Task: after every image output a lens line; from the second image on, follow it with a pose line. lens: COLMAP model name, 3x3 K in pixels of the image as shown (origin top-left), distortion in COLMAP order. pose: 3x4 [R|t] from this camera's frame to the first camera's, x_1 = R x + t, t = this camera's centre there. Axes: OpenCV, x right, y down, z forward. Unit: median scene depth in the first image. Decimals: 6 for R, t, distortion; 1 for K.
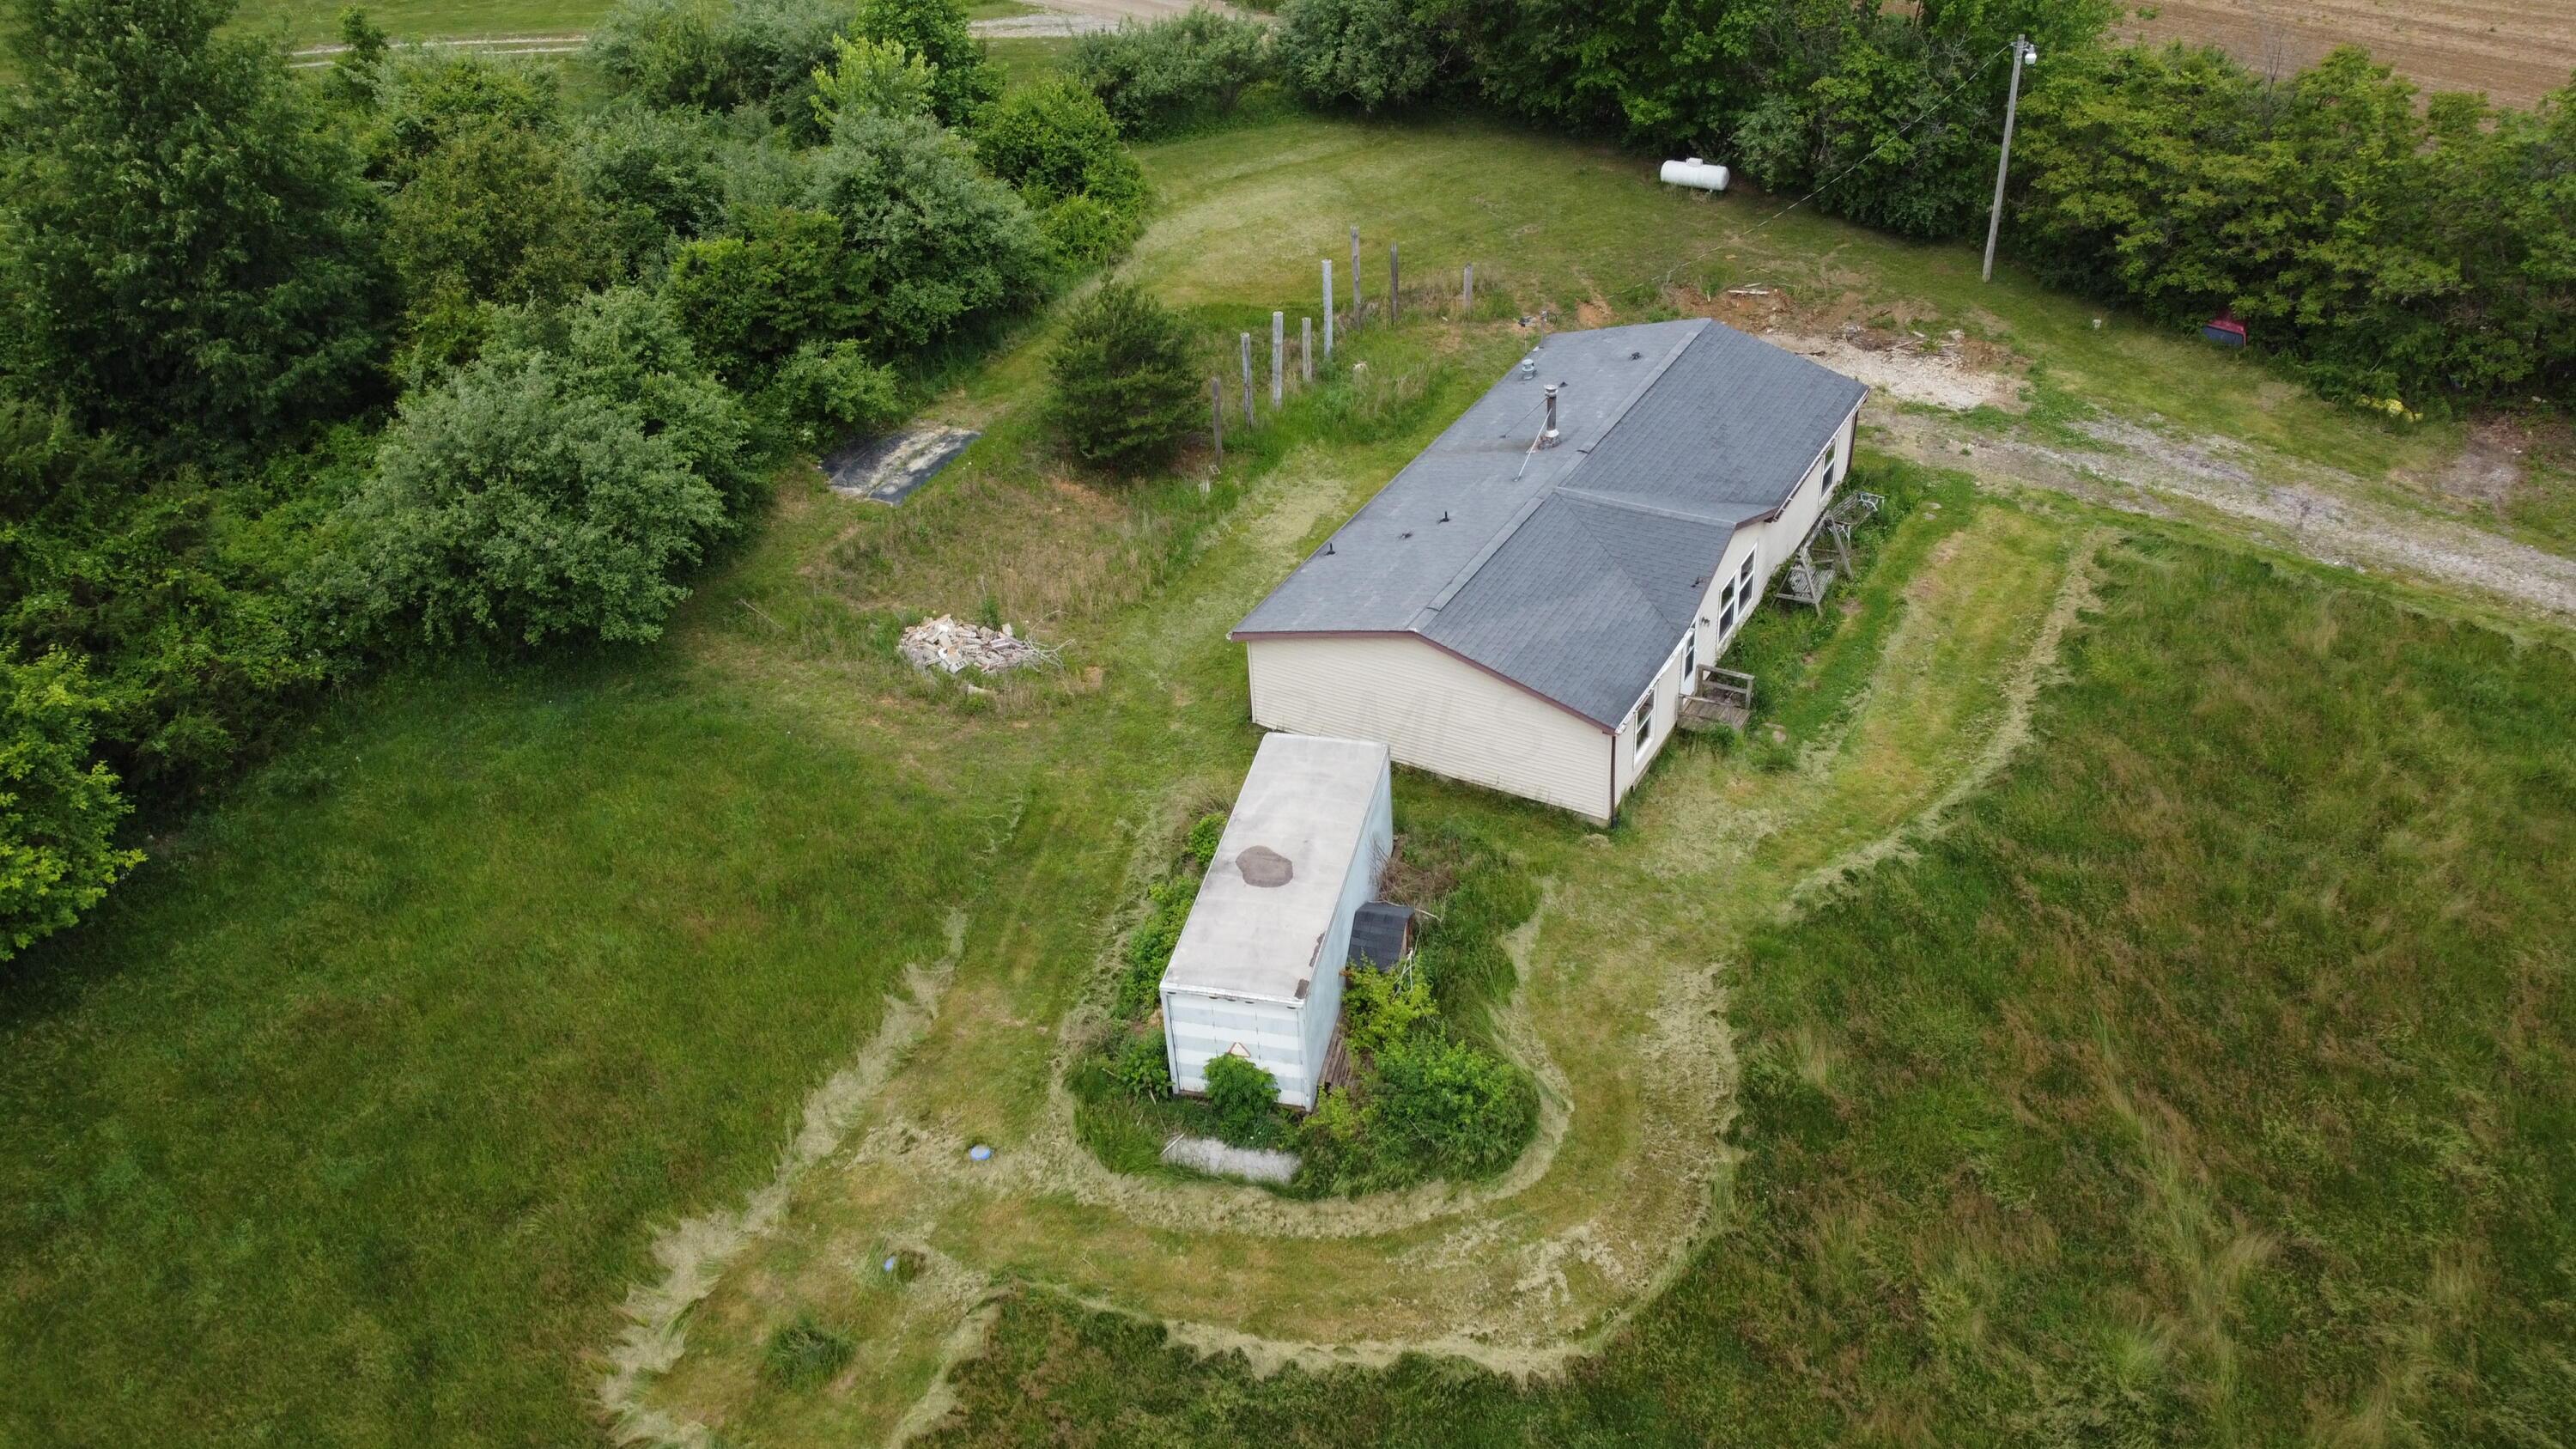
lens RADIAL K [[1947.6, 0, 1288.0], [0, 1947.6, 724.5], [0, 0, 1]] dist [-0.001352, -0.002625]
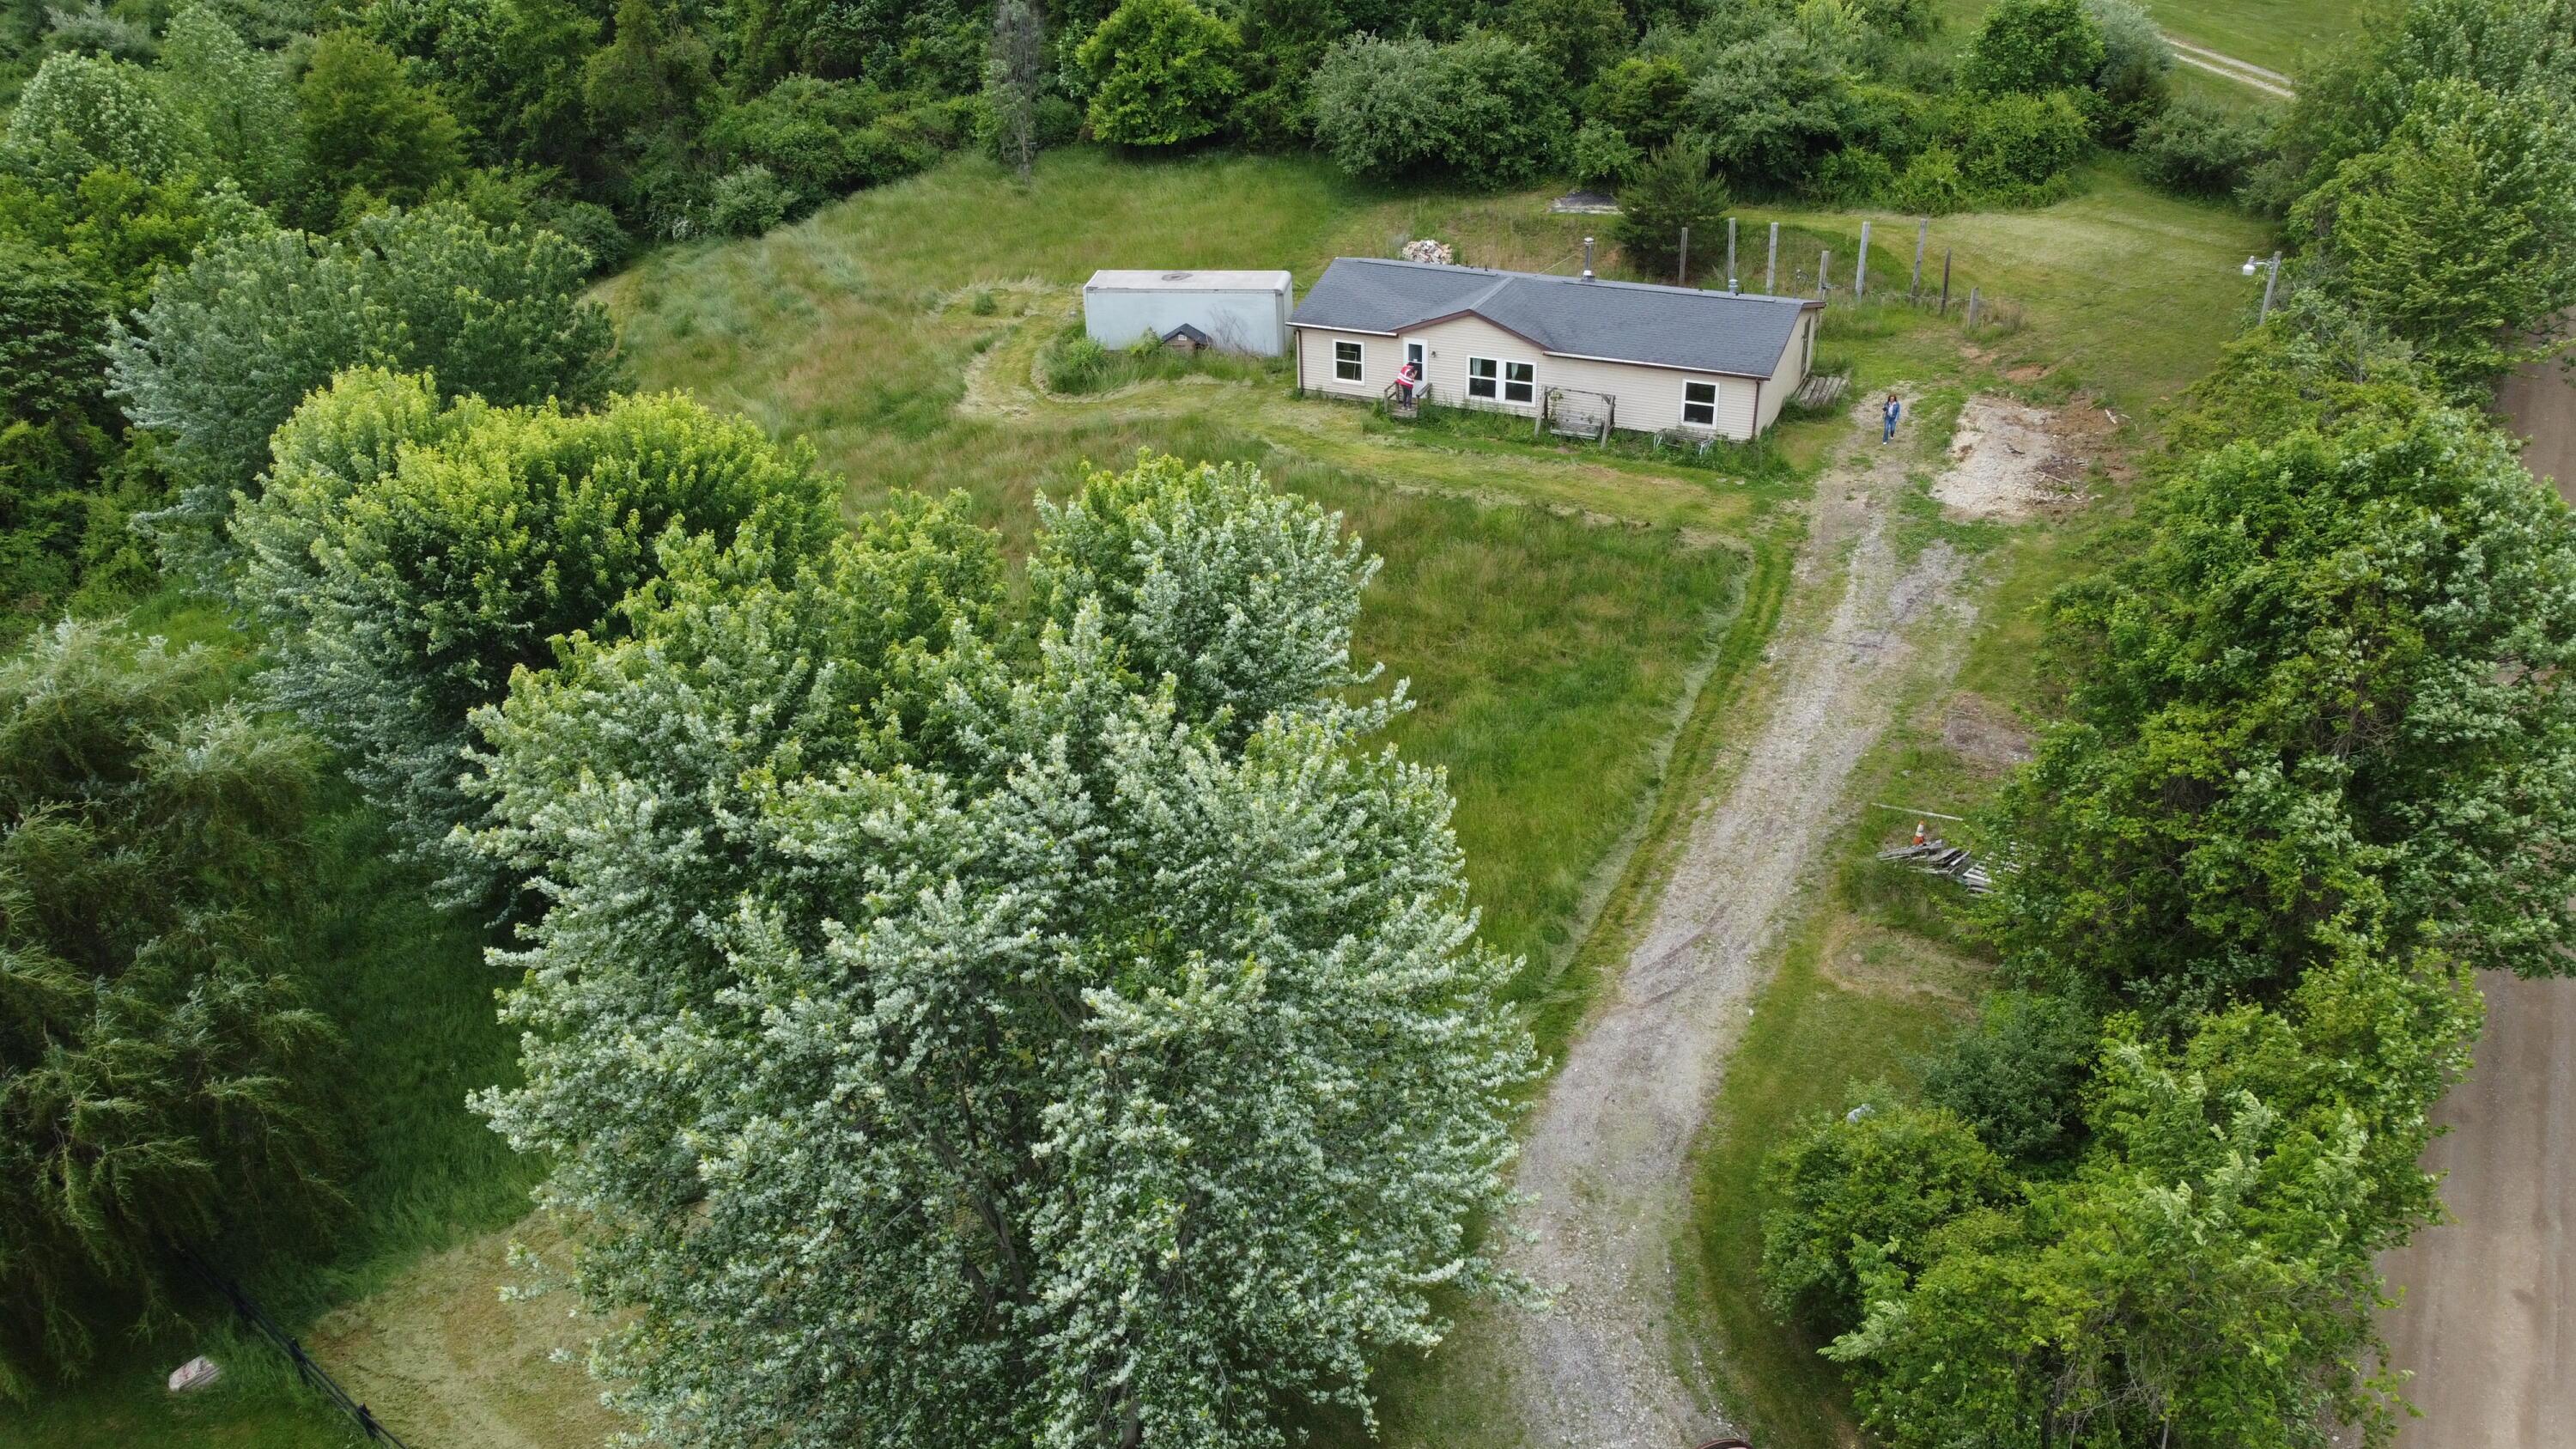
lens RADIAL K [[1947.6, 0, 1288.0], [0, 1947.6, 724.5], [0, 0, 1]] dist [-0.001352, -0.002625]
pose [[0.095545, 0.528721, -0.843401, 1.431412], [-0.545471, 0.736550, 0.399944, -0.337696], [0.832666, 0.421838, 0.358776, 0.382465]]
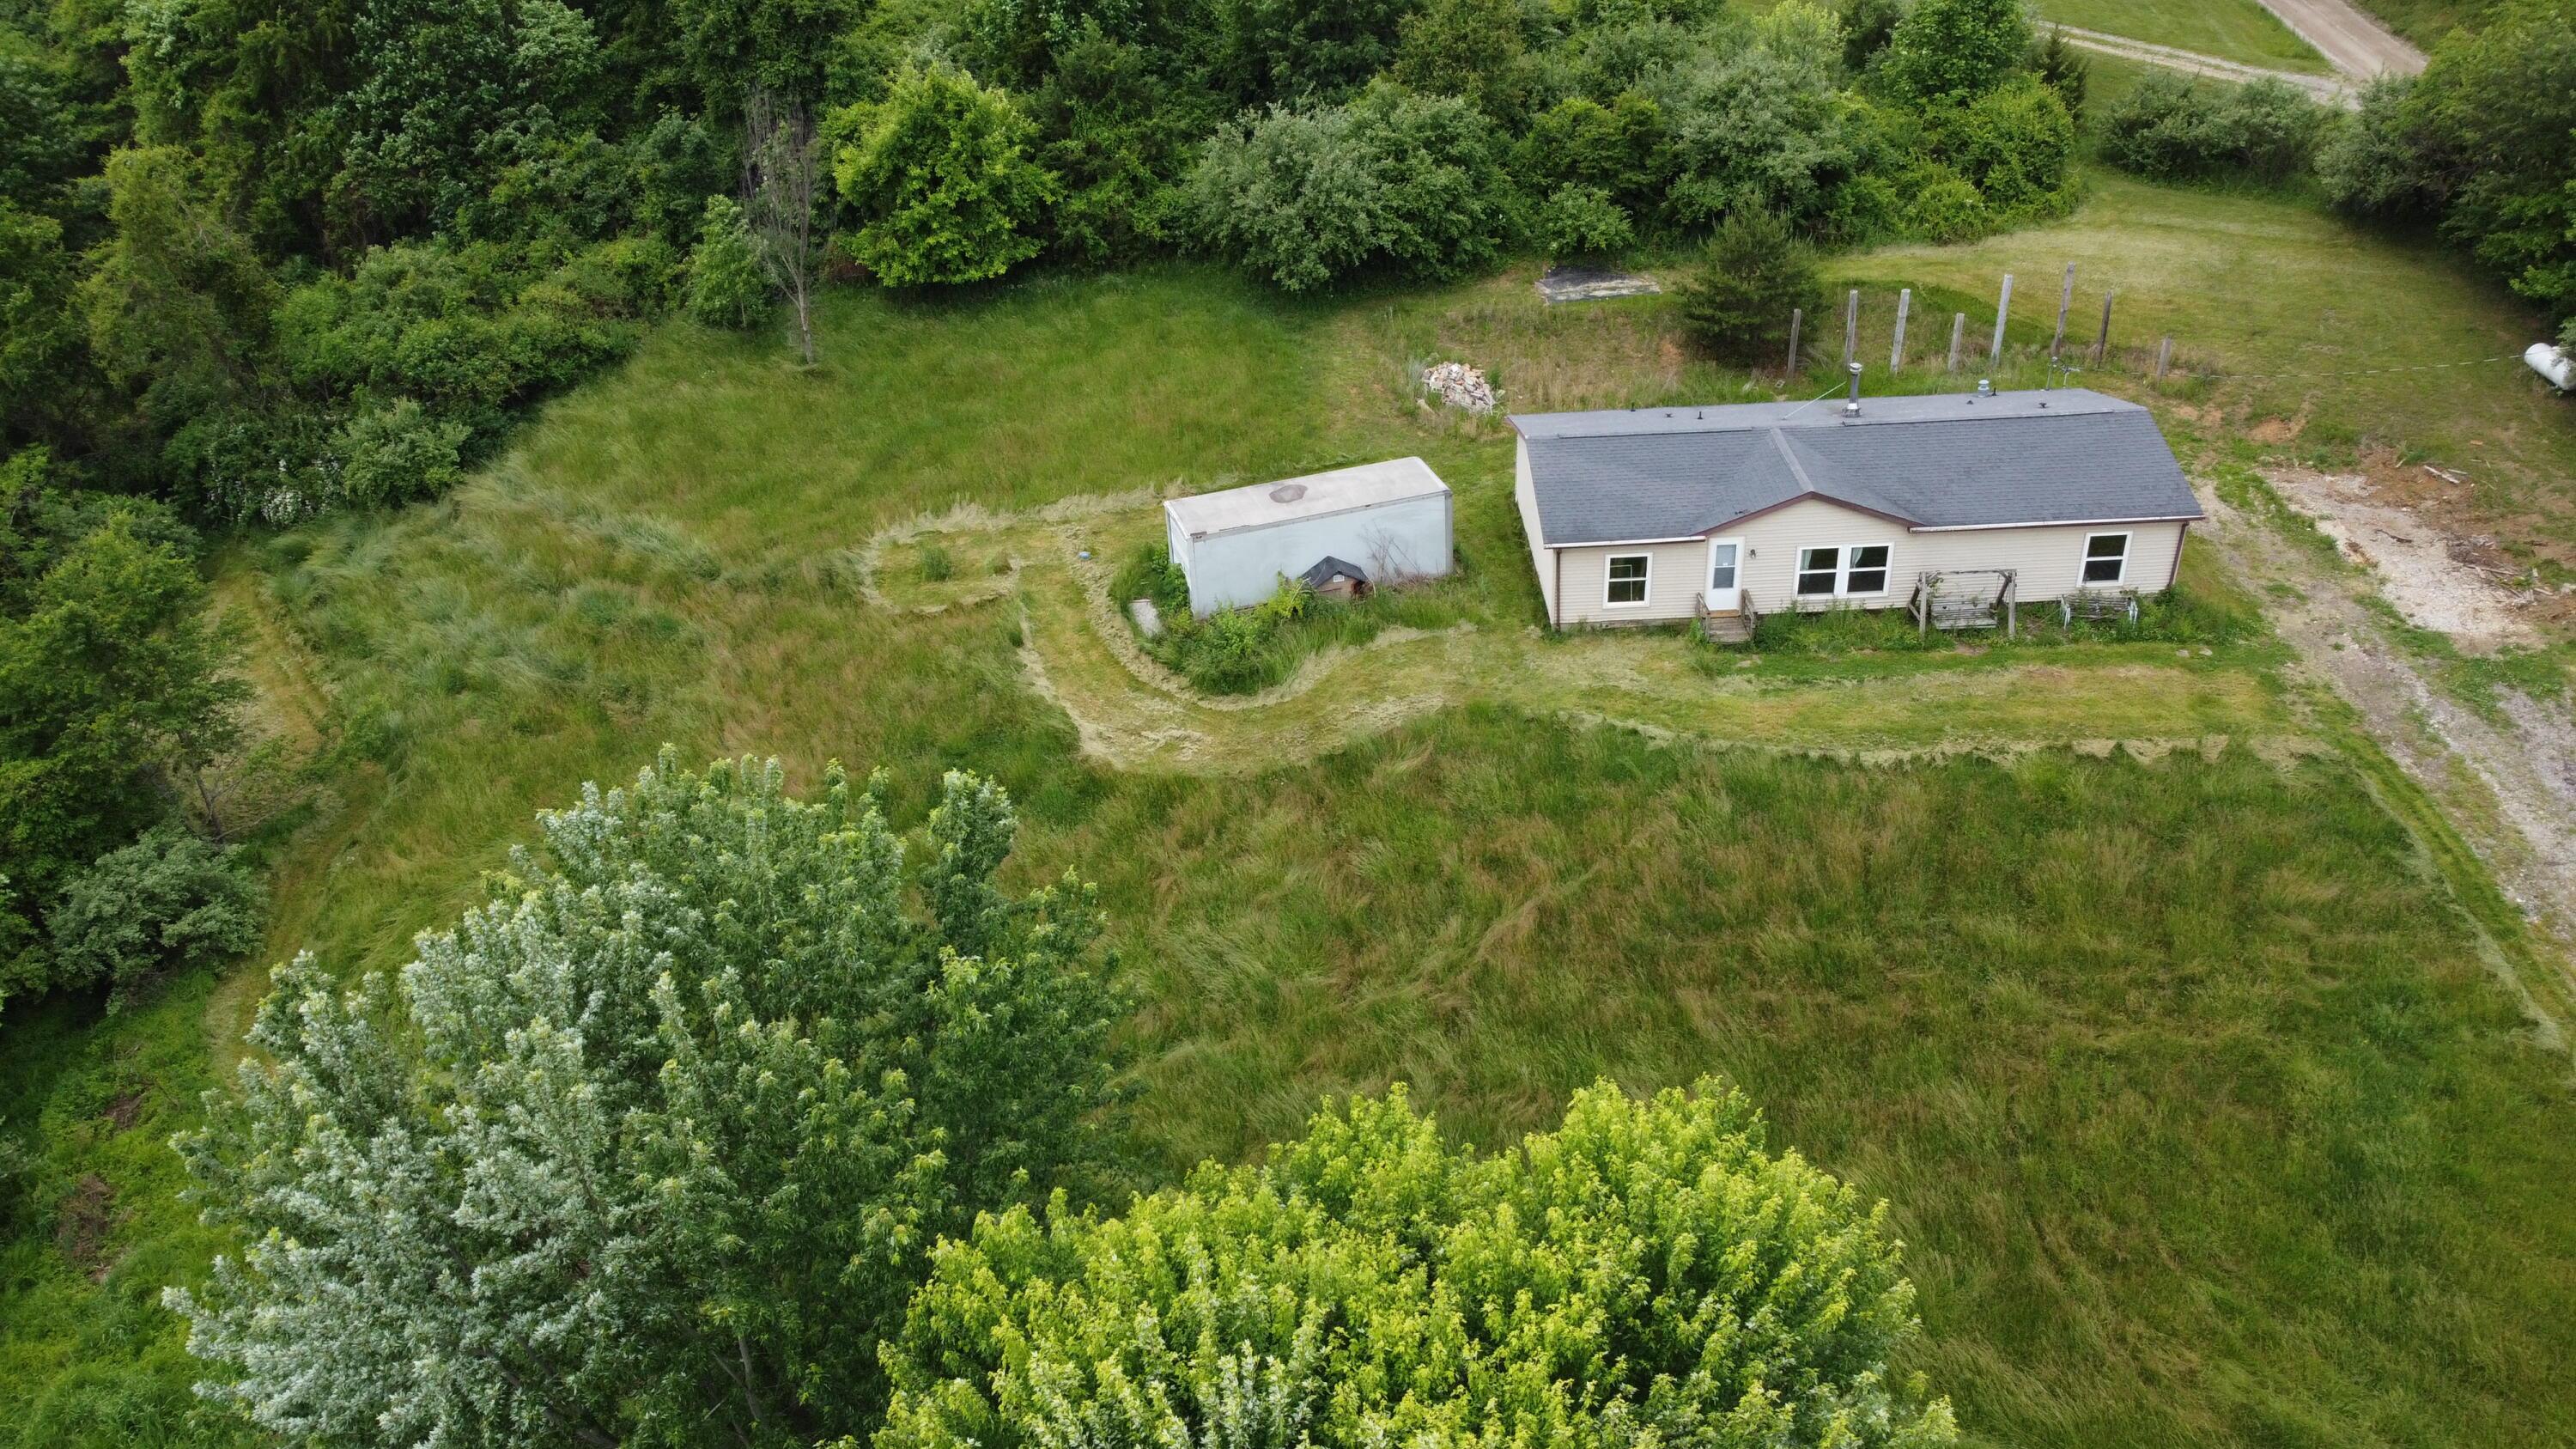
lens RADIAL K [[1947.6, 0, 1288.0], [0, 1947.6, 724.5], [0, 0, 1]] dist [-0.001352, -0.002625]
pose [[0.515820, 0.477094, -0.711555, 0.816169], [-0.474131, 0.850762, 0.226725, -0.084037], [0.713533, 0.220421, 0.665046, 0.013479]]
